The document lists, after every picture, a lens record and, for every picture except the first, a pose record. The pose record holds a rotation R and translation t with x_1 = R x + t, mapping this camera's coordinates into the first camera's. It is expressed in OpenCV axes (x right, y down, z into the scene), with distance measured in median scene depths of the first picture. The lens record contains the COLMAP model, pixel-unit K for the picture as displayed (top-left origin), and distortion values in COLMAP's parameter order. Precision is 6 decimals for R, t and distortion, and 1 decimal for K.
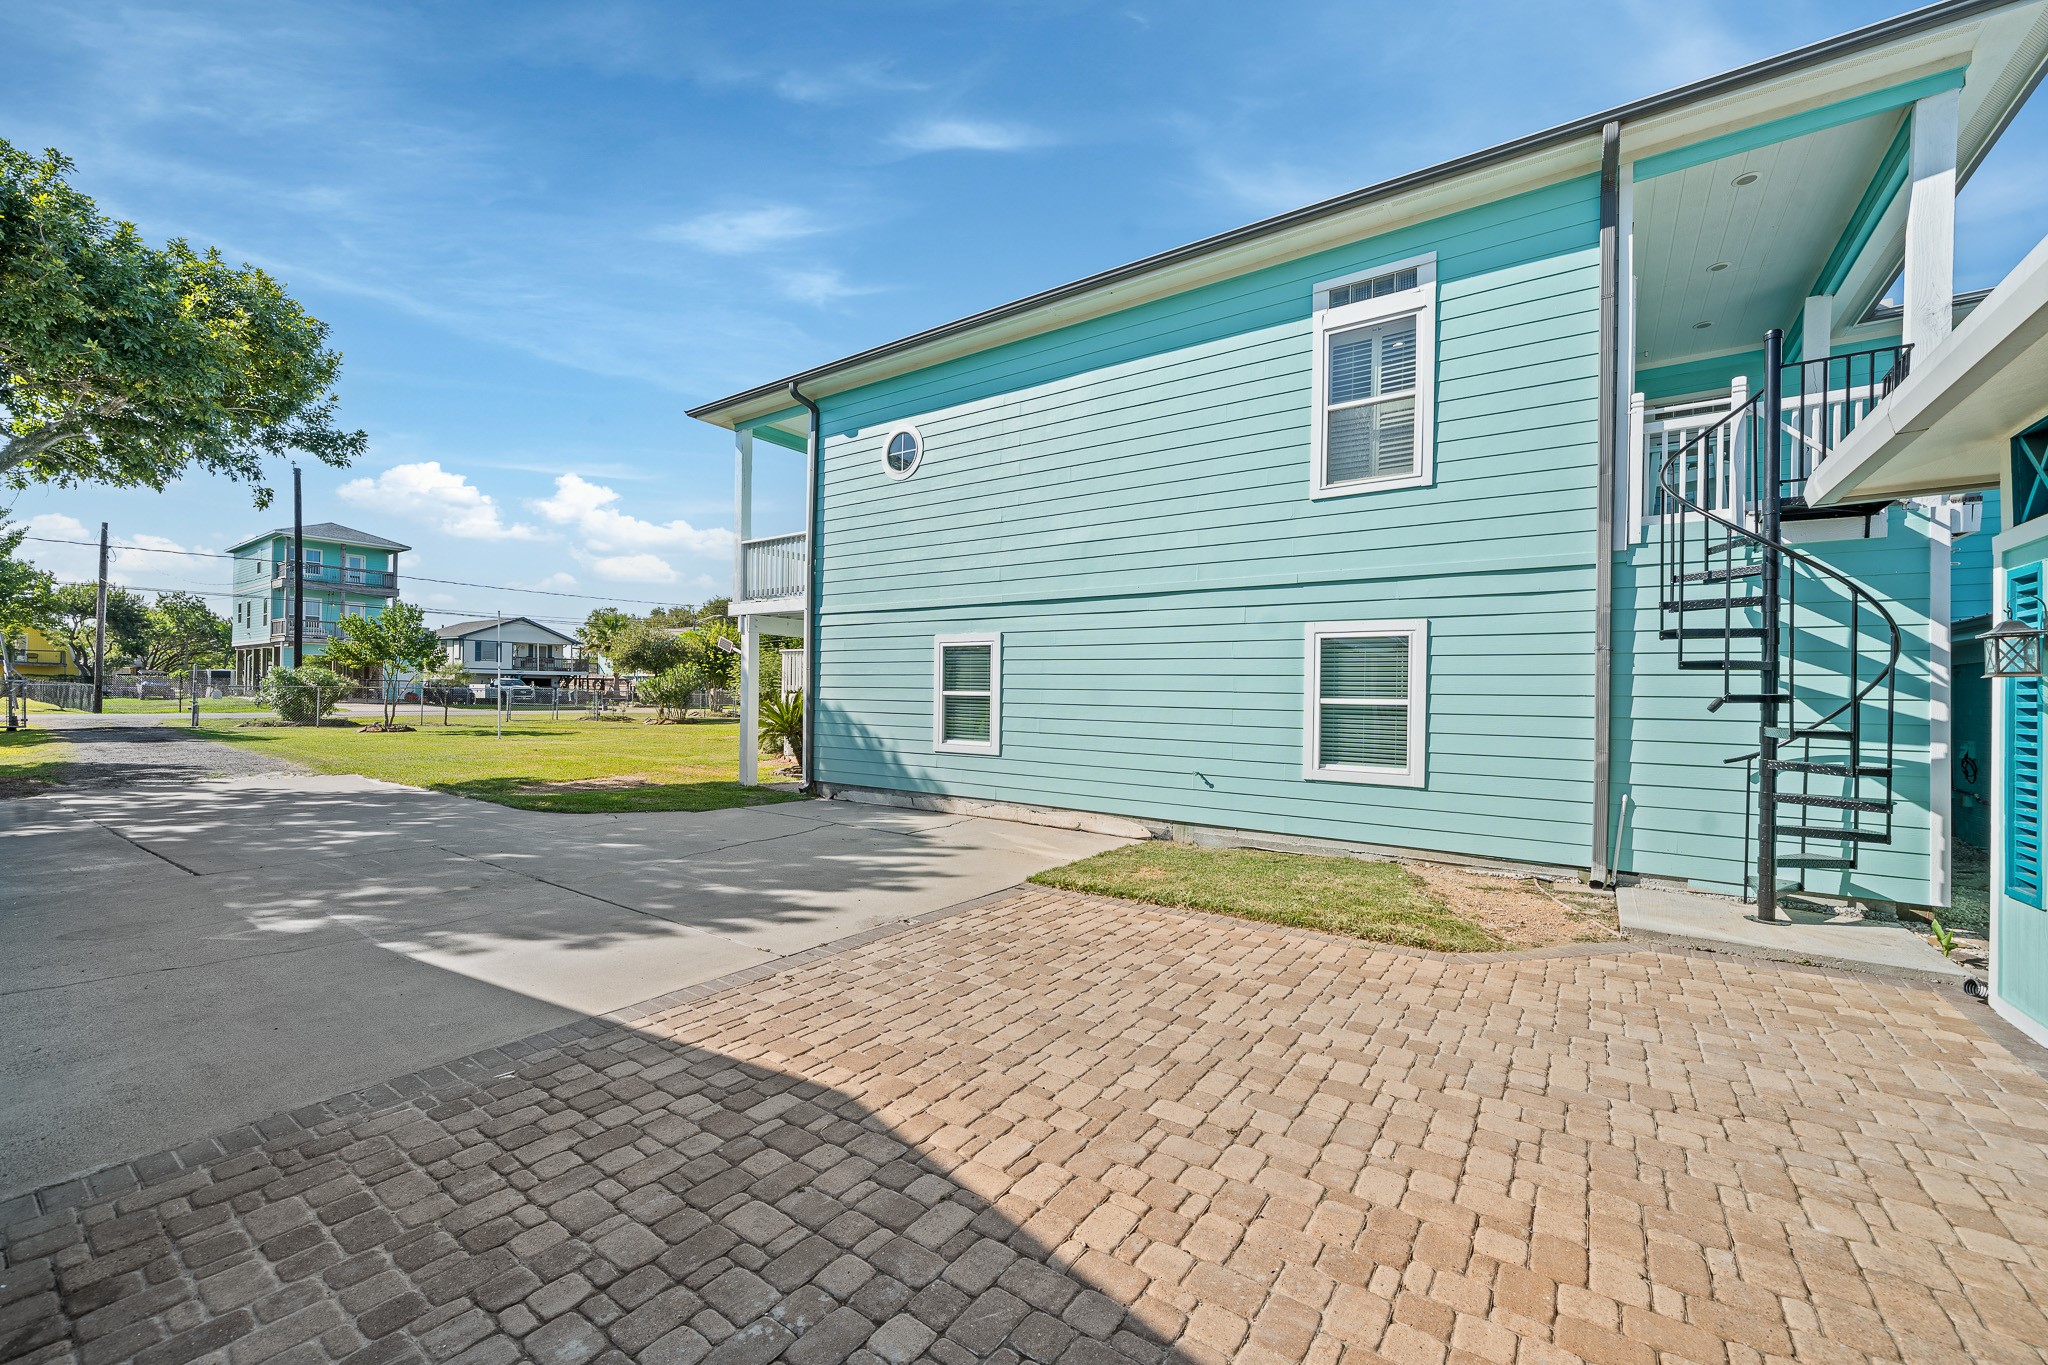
lens RADIAL K [[804.6, 0, 1026.3], [0, 804.6, 688.2], [0, 0, 1]] dist [-0.001759, 0.000006]
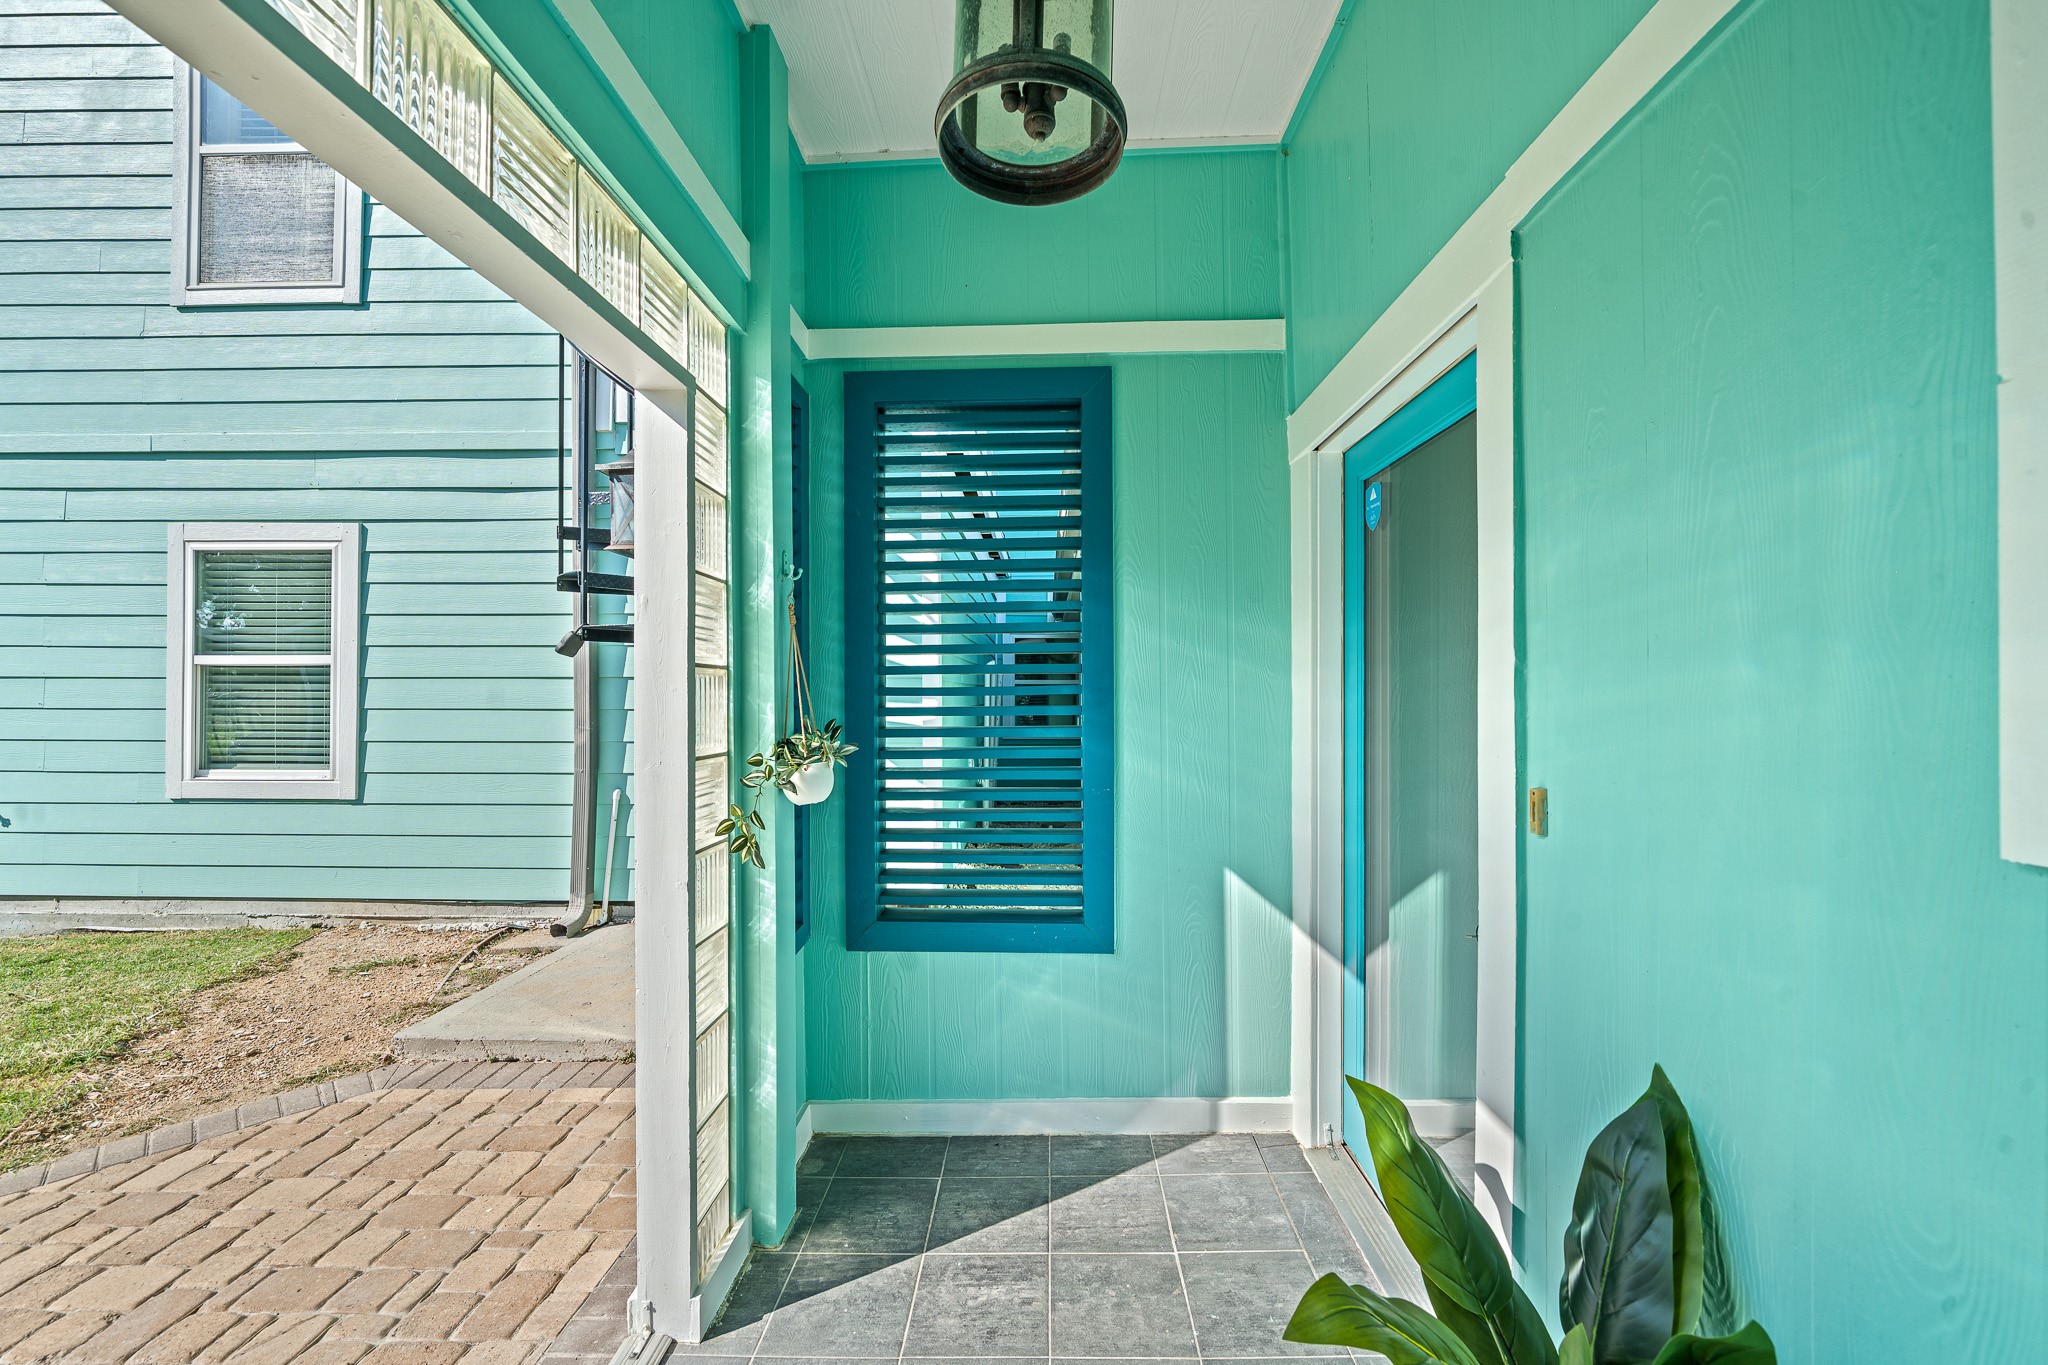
lens RADIAL K [[804.6, 0, 1026.3], [0, 804.6, 688.2], [0, 0, 1]] dist [-0.001759, 0.000006]
pose [[0.831935, -0.013242, 0.554714, 0.572794], [0.008032, 0.999898, 0.011824, 0.035498], [-0.554814, -0.005381, 0.831957, 0.206768]]
